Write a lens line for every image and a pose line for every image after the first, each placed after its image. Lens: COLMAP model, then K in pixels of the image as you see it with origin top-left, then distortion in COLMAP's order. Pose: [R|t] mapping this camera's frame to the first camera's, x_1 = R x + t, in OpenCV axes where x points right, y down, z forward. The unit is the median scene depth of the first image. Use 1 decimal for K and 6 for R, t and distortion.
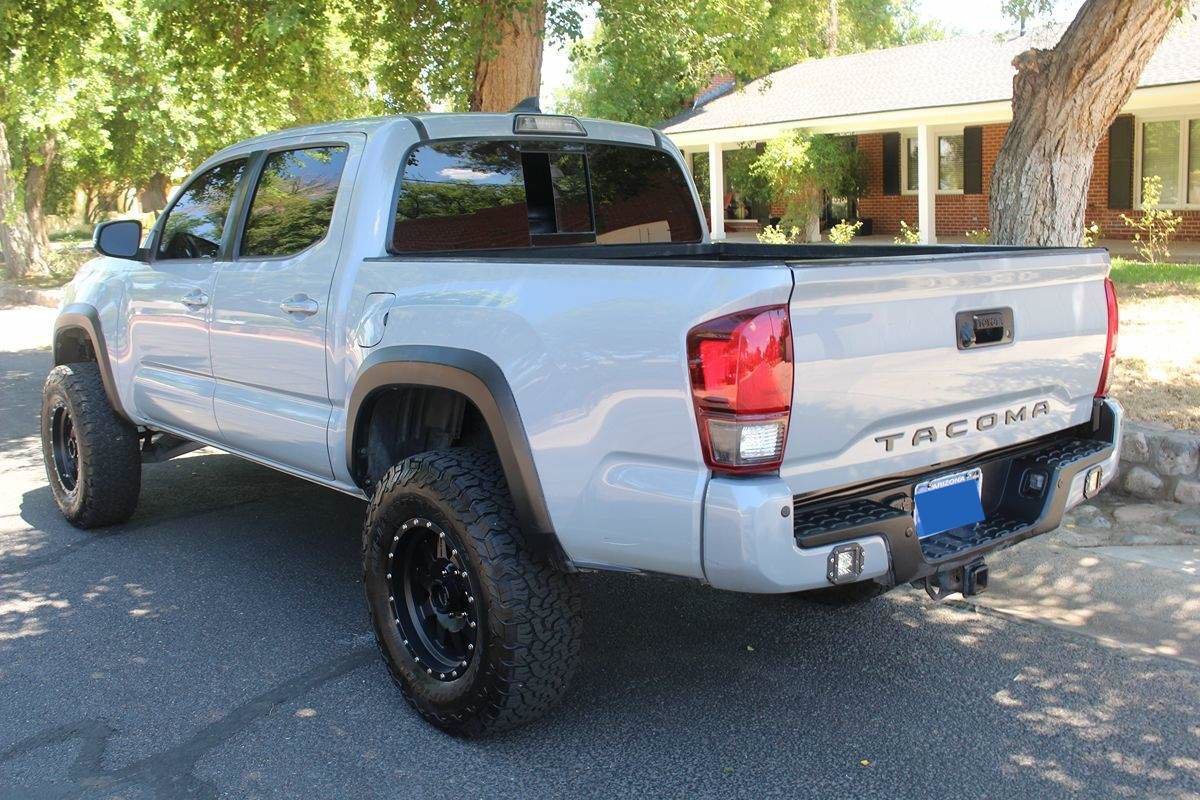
lens RADIAL K [[1189.2, 0, 606.0], [0, 1189.2, 430.9], [0, 0, 1]] dist [-0.121994, 0.098491]
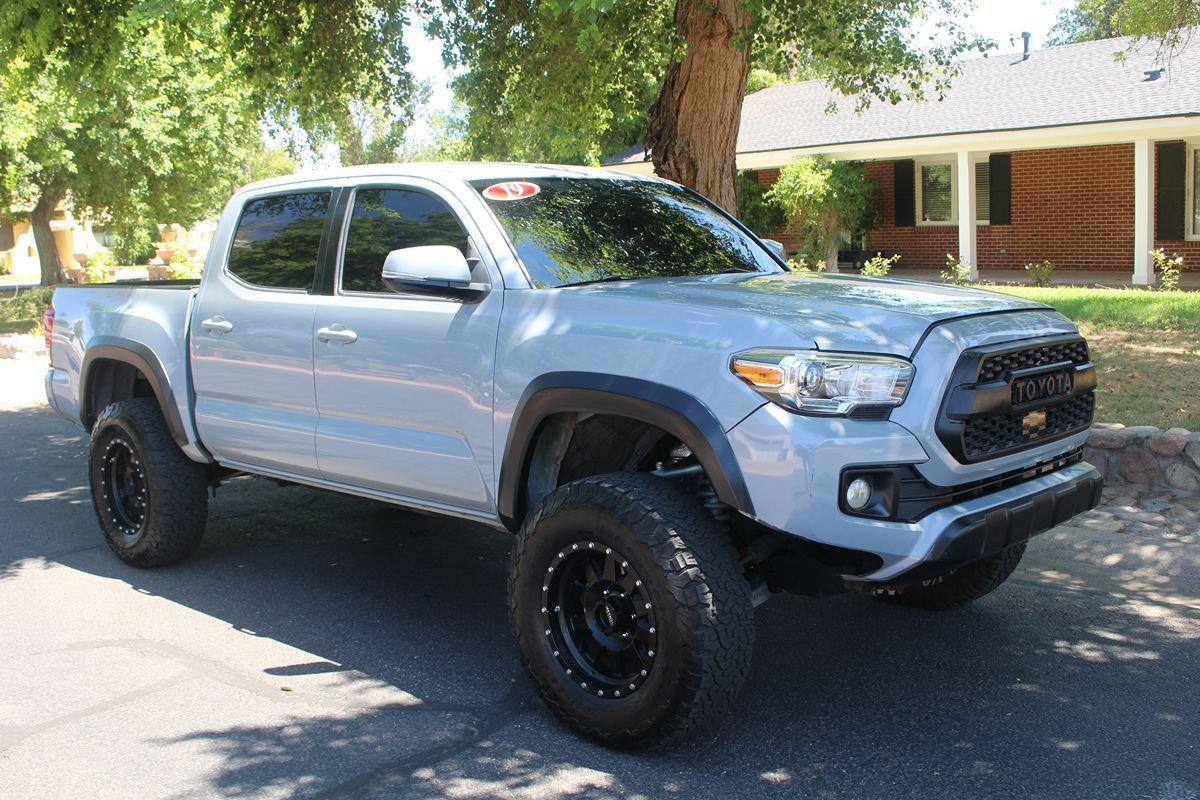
lens RADIAL K [[1259.6, 0, 600.5], [0, 1259.6, 442.1], [0, 0, 1]] dist [-0.097997, 0.023591]
pose [[0.993906, -0.019854, 0.108425, -0.423761], [0.023109, 0.999317, -0.028851, -0.022934], [-0.107778, 0.031181, 0.993686, 0.168910]]
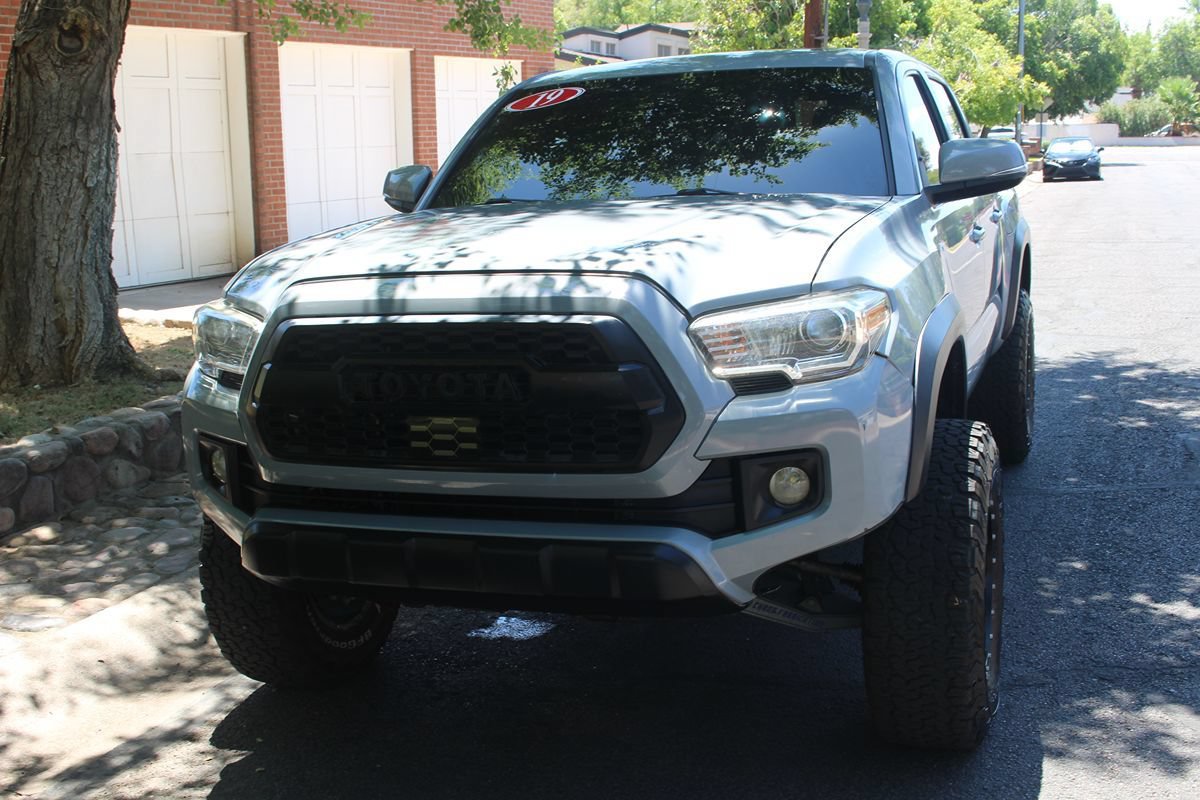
lens RADIAL K [[1414.4, 0, 600.0], [0, 1414.4, 400.0], [0, 0, 1]] dist [-0.131344, 0.256260]
pose [[-0.490041, -0.110513, 0.864666, -0.828119], [0.210914, 0.947426, 0.240624, -0.223609], [-0.845799, 0.300286, -0.440969, 1.271315]]
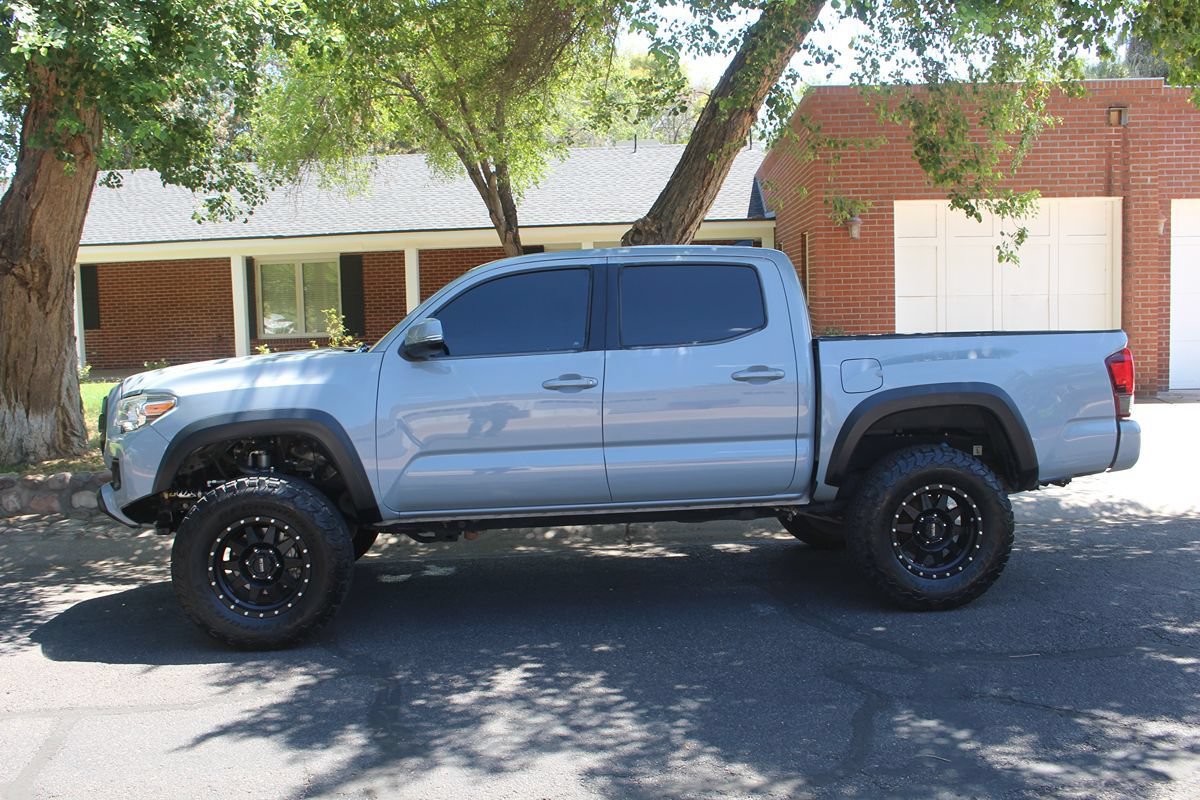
lens RADIAL K [[1186.4, 0, 613.3], [0, 1186.4, 450.5], [0, 0, 1]] dist [-0.133907, 0.100473]
pose [[0.567248, -0.082065, 0.819448, -0.970078], [0.165952, 0.986002, -0.016133, -0.013413], [-0.806653, 0.145140, 0.572926, 0.207722]]
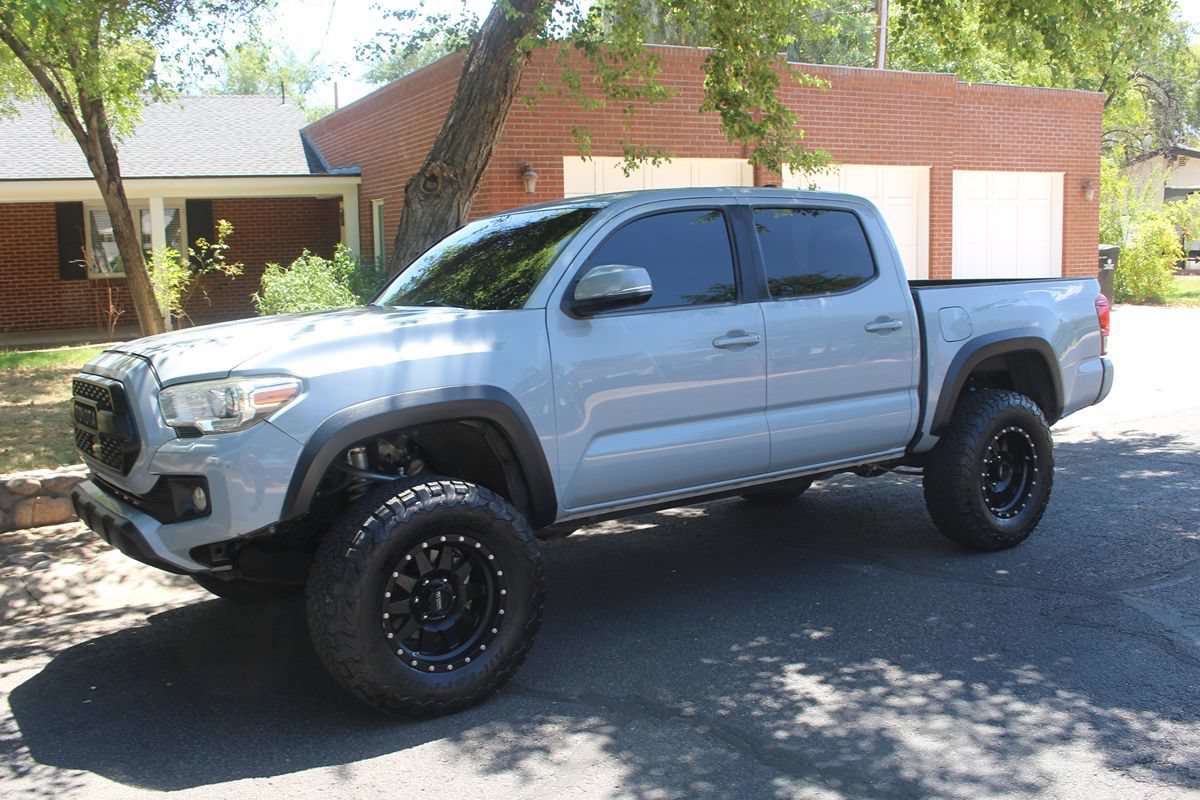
lens RADIAL K [[1141.8, 0, 607.4], [0, 1141.8, 442.3], [0, 0, 1]] dist [-0.148442, 0.133671]
pose [[0.093620, -0.134228, 0.986518, -1.005214], [0.215442, 0.970124, 0.111552, -0.119008], [-0.972019, 0.202094, 0.119741, 0.741533]]
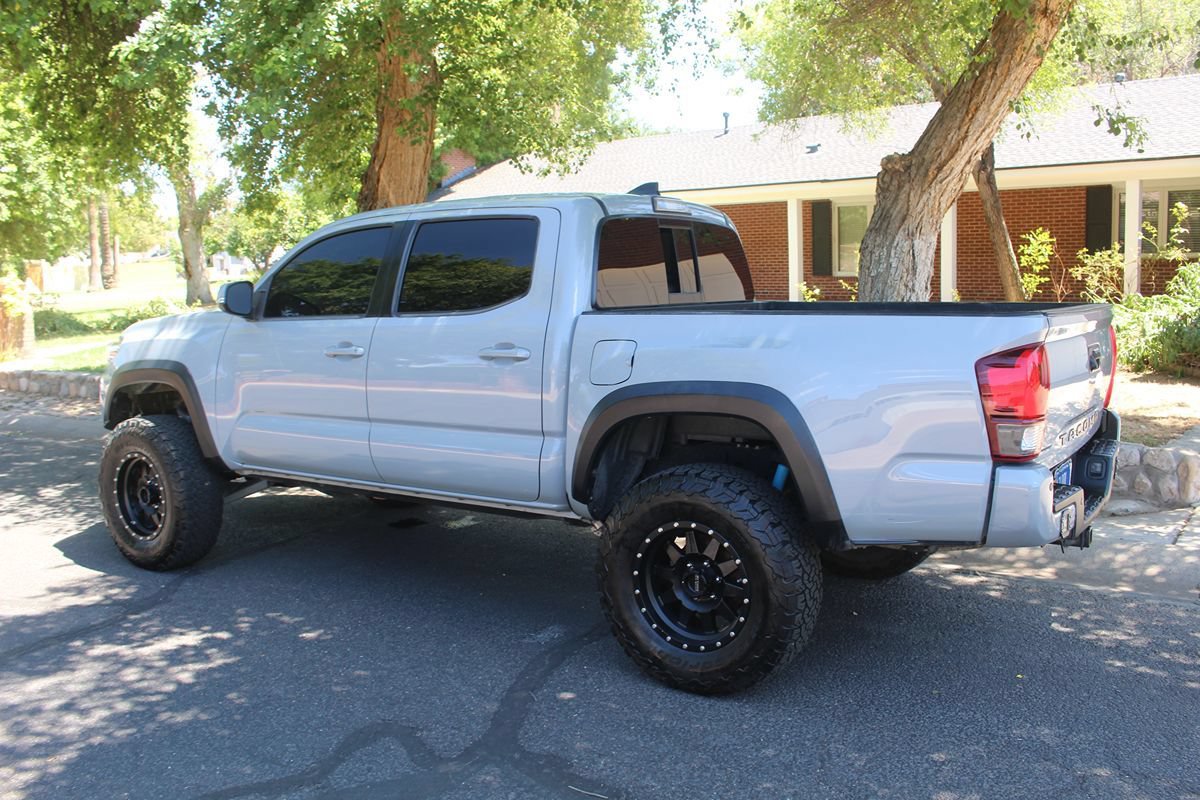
lens RADIAL K [[1061.5, 0, 607.0], [0, 1061.5, 434.2], [0, 0, 1]] dist [-0.142358, 0.104985]
pose [[0.961500, -0.036710, 0.272343, -0.283009], [0.047197, 0.998371, -0.032052, 0.007957], [-0.270723, 0.043672, 0.961666, -0.022869]]
